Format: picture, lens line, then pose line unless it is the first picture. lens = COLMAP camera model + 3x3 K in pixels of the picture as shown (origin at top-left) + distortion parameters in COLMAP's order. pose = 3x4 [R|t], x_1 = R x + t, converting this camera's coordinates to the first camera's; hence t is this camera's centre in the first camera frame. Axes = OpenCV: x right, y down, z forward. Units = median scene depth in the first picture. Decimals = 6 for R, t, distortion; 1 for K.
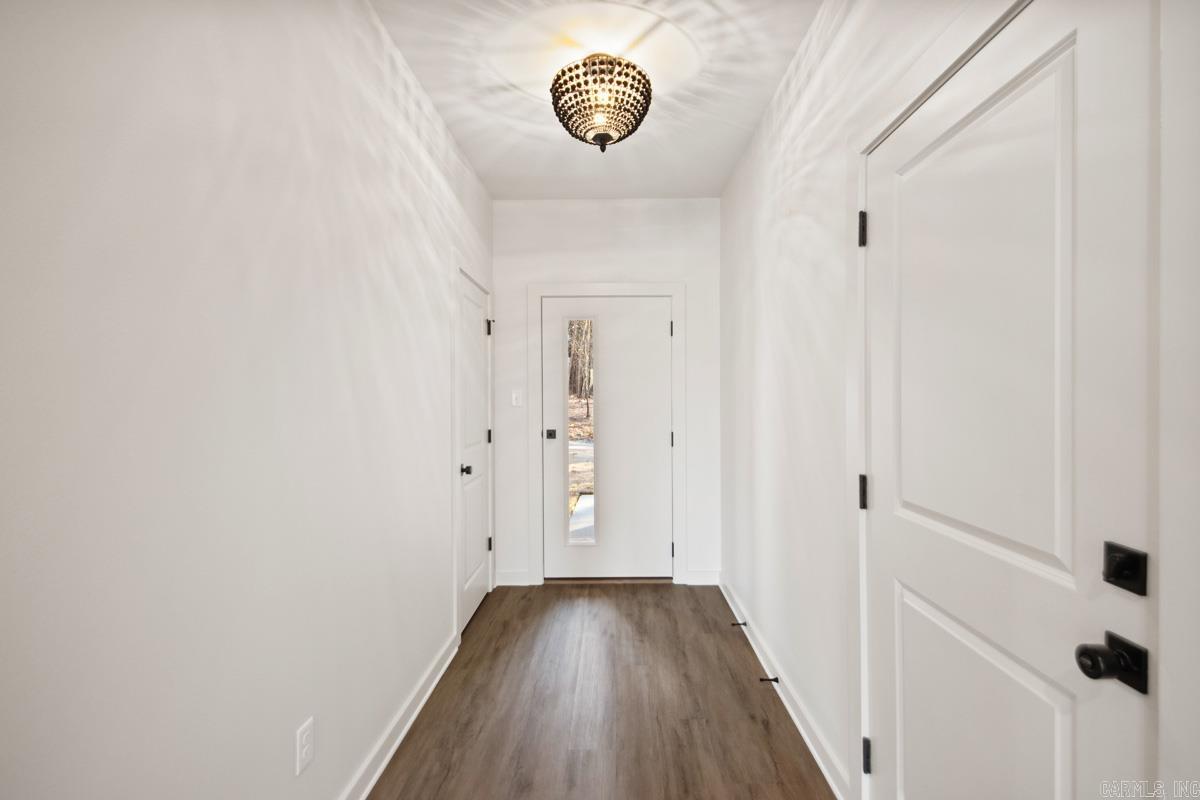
lens RADIAL K [[598.6, 0, 601.9], [0, 598.6, 398.3], [0, 0, 1]] dist [0.025790, -0.003984]
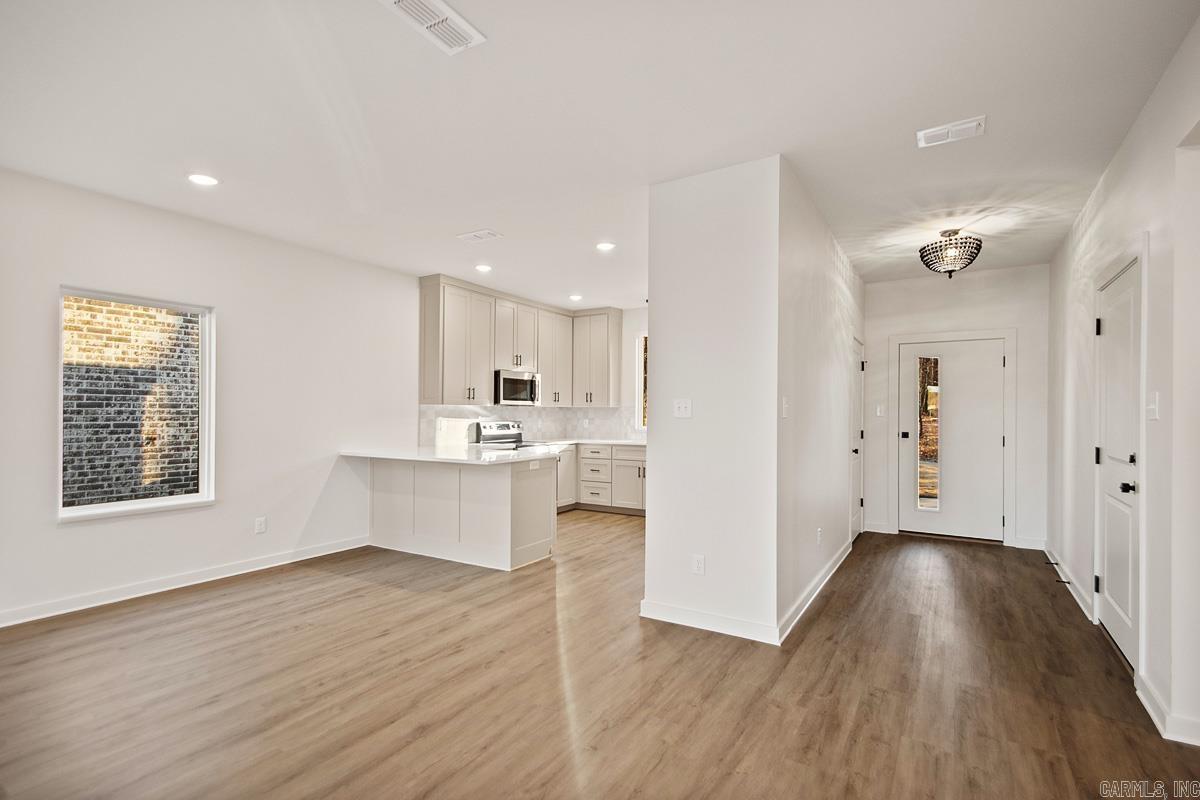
lens RADIAL K [[598.6, 0, 606.9], [0, 598.6, 412.8], [0, 0, 1]] dist [0.025790, -0.003984]
pose [[0.875306, 0.011408, -0.483435, -0.015671], [-0.012195, 0.999924, 0.001516, 0.015589], [0.483416, 0.004569, 0.875379, -0.939872]]
